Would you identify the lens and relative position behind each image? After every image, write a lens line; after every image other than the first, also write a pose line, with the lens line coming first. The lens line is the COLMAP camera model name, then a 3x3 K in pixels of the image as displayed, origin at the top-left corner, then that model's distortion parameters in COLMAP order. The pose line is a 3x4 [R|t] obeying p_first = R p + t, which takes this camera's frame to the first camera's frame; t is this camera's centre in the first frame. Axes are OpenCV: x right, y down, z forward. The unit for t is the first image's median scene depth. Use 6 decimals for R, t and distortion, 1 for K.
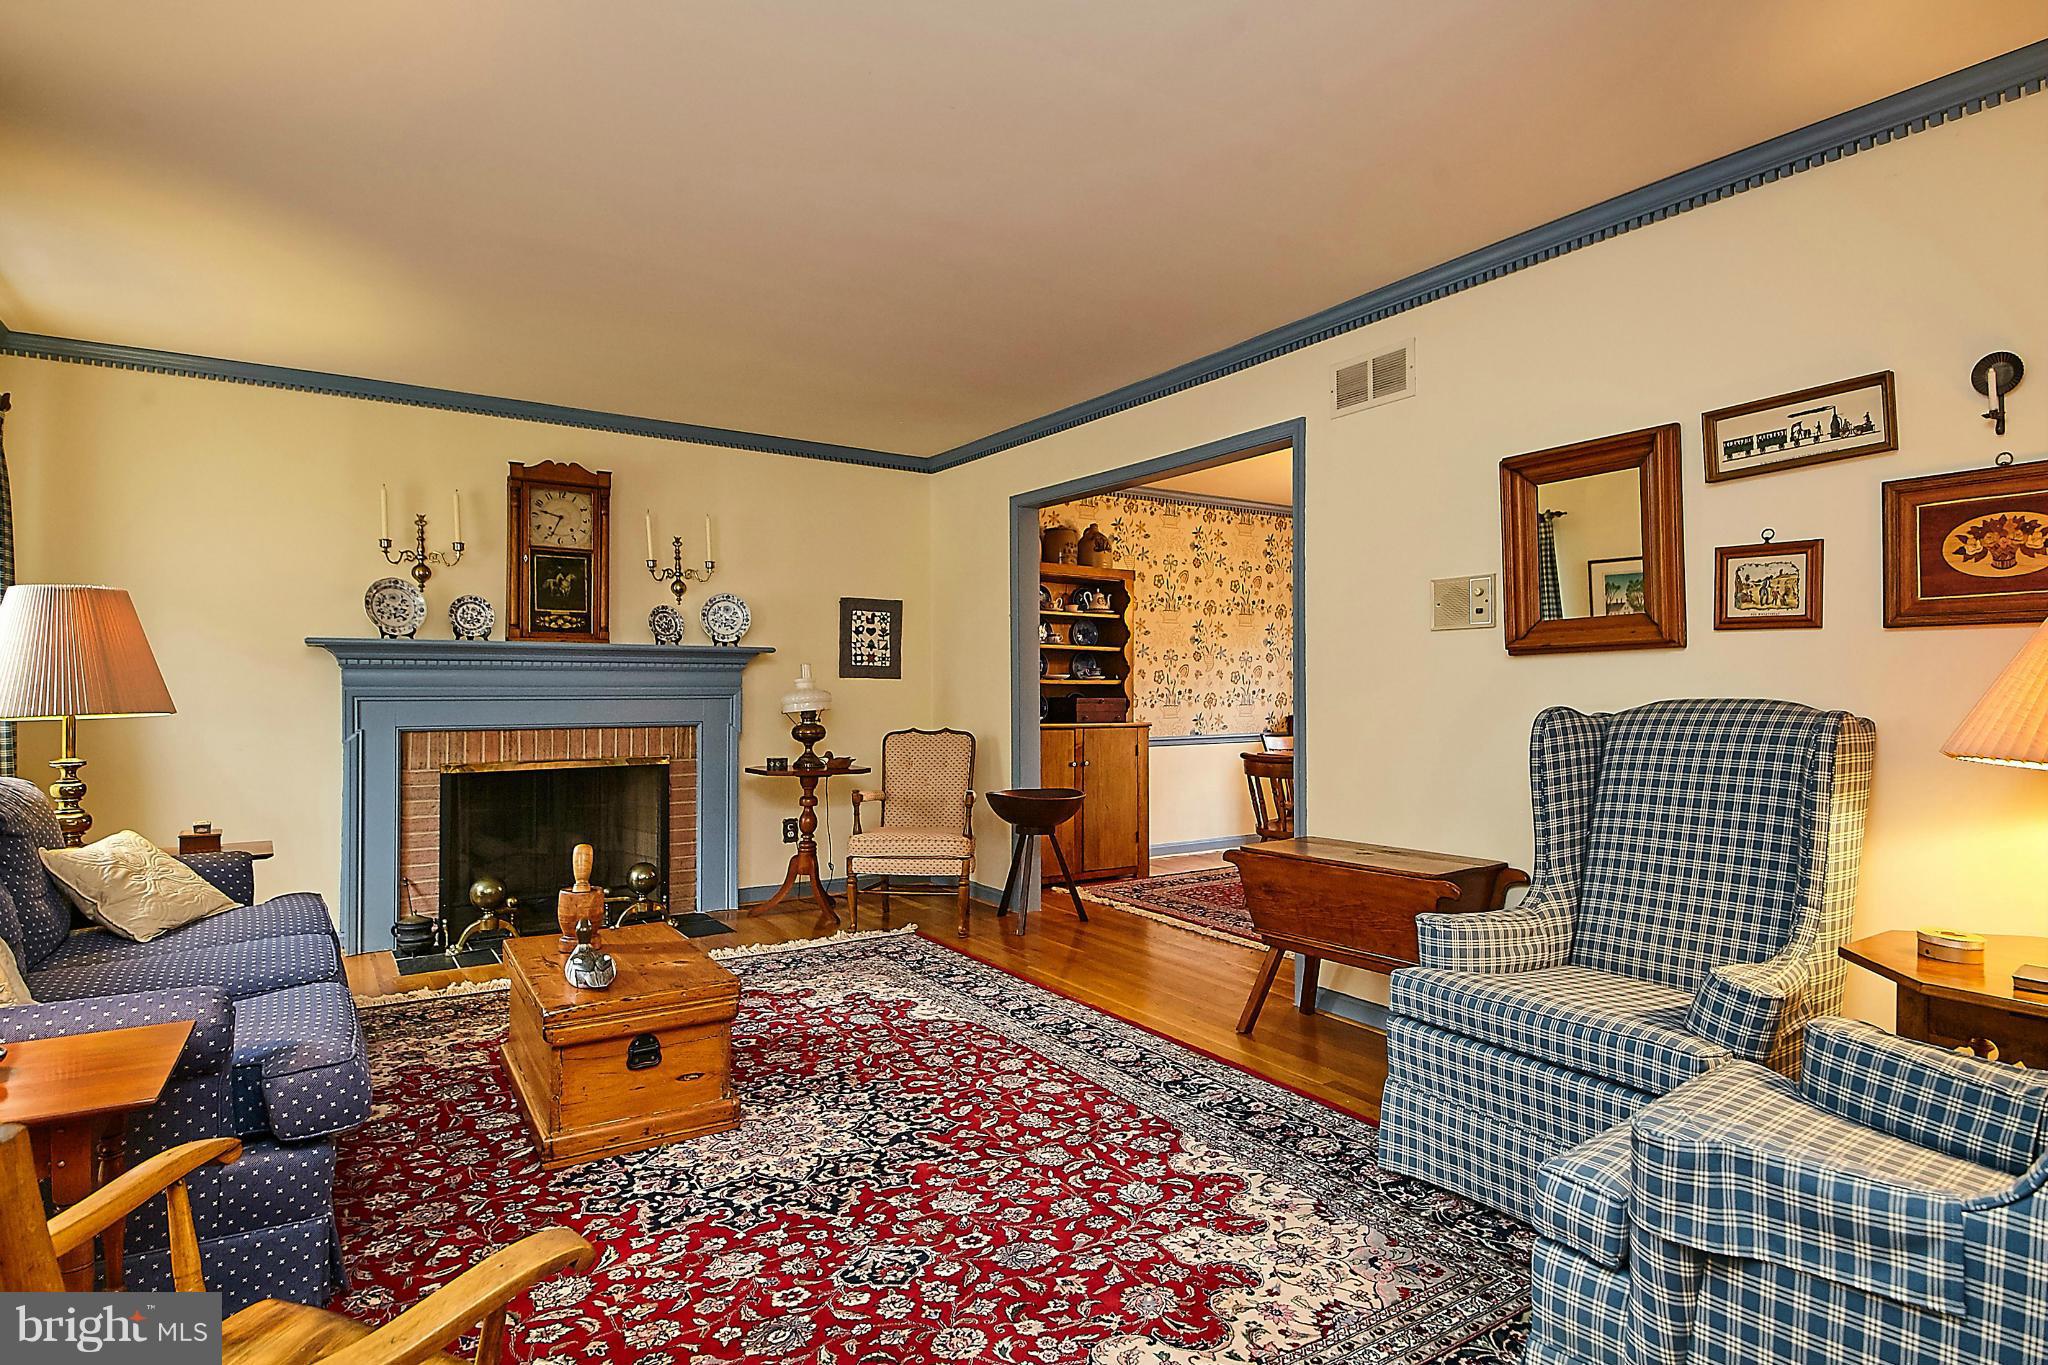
lens RADIAL K [[1049.6, 0, 1007.9], [0, 1049.6, 656.8], [0, 0, 1]] dist [0.034104, -0.038274]
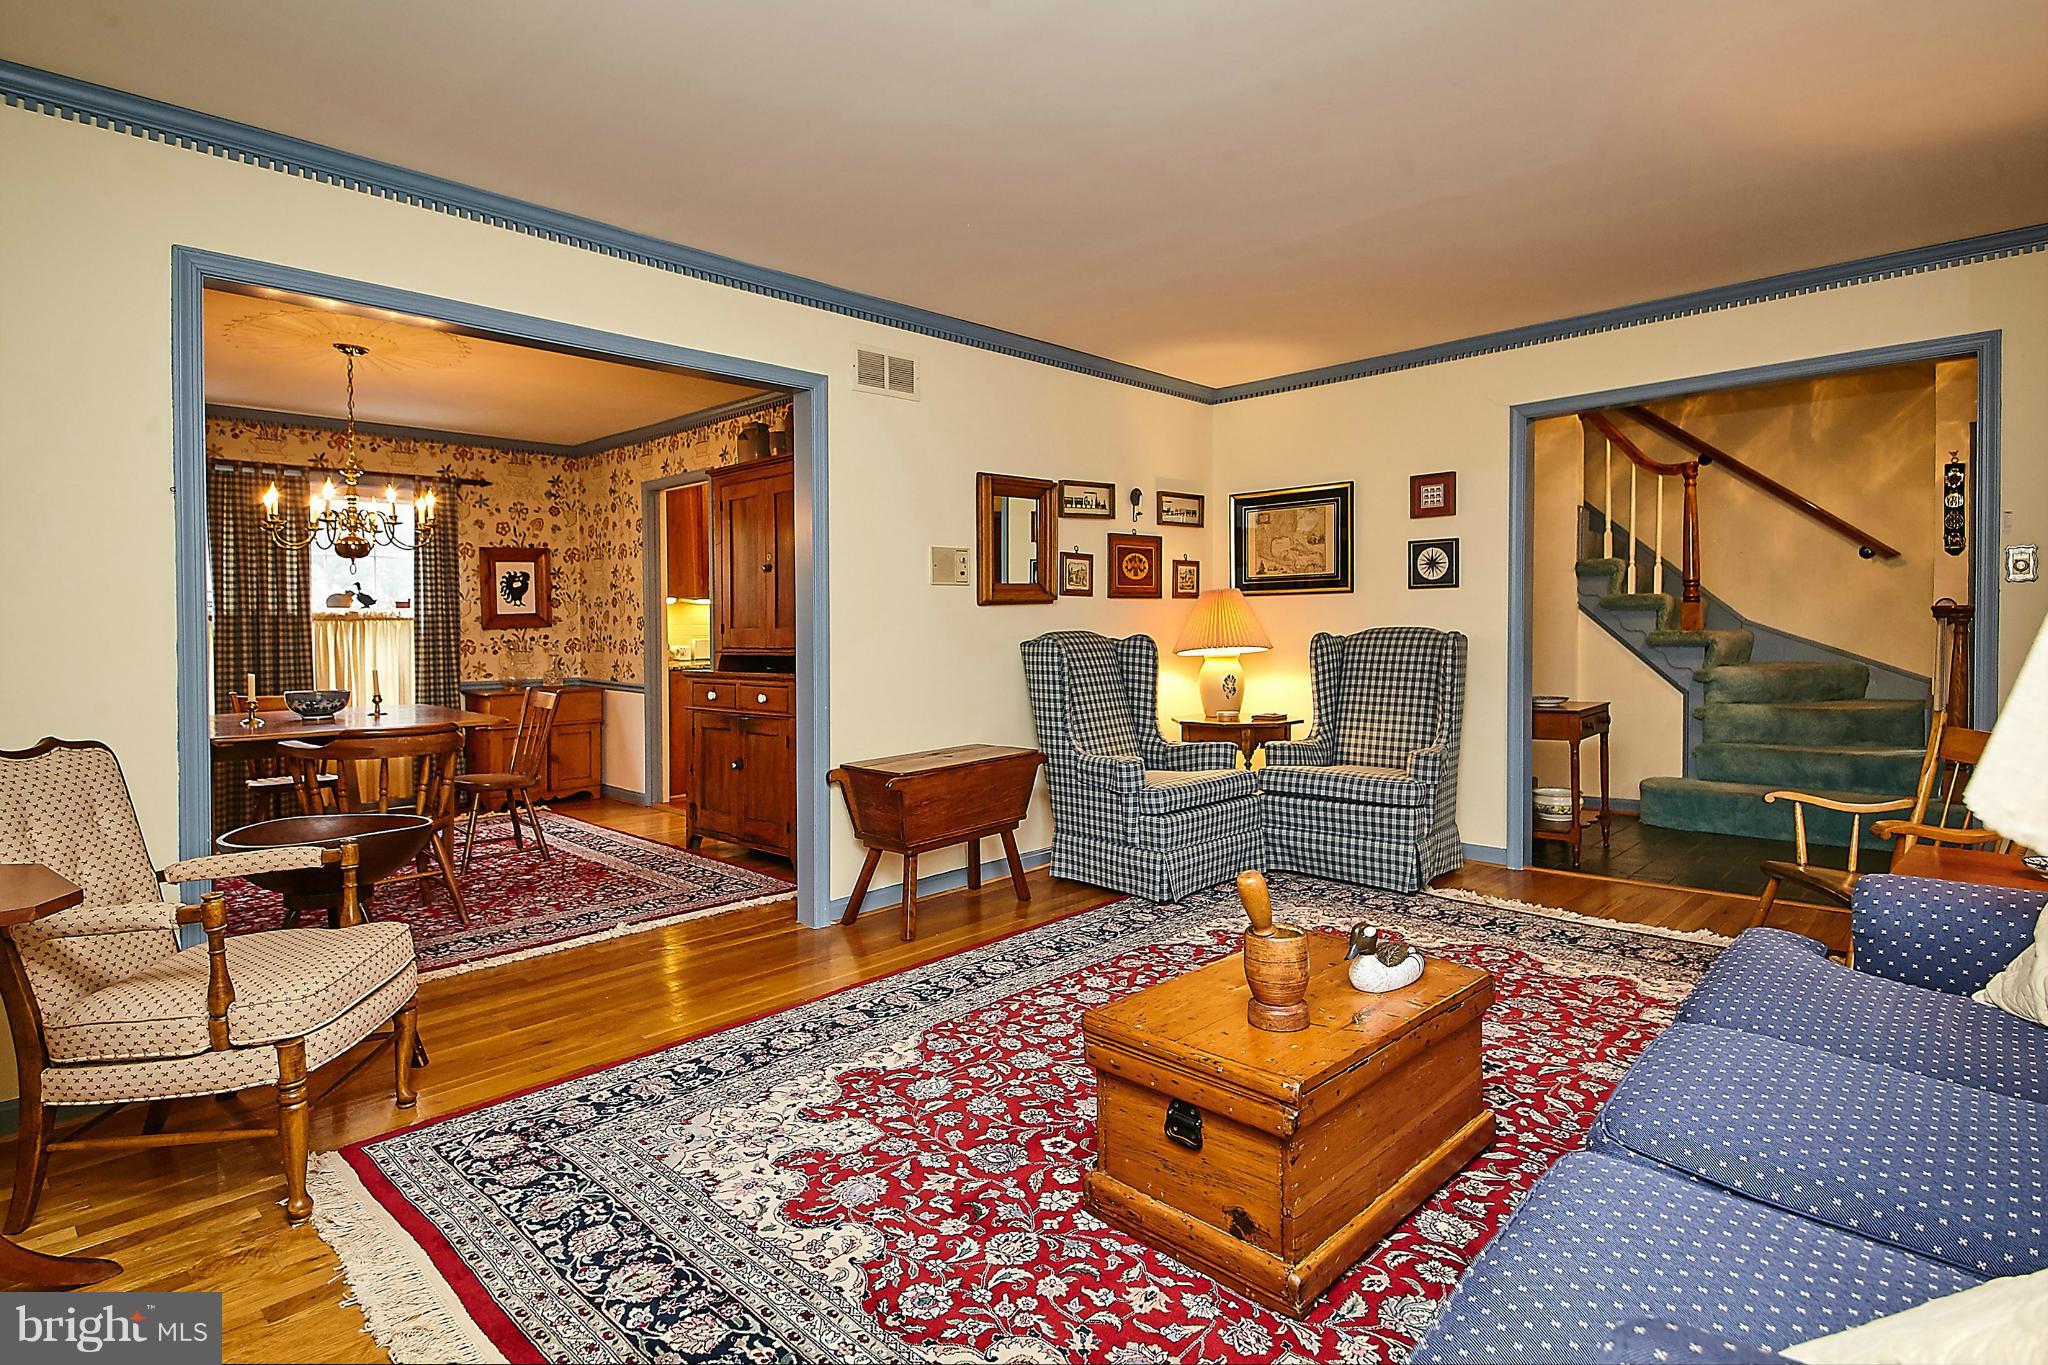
lens RADIAL K [[1049.6, 0, 1007.9], [0, 1049.6, 656.8], [0, 0, 1]] dist [0.034104, -0.038274]
pose [[-0.211723, -0.032999, 0.976772, -0.897090], [-0.014924, 0.999422, 0.030530, 0.022379], [-0.977216, -0.008113, -0.212094, 1.162731]]
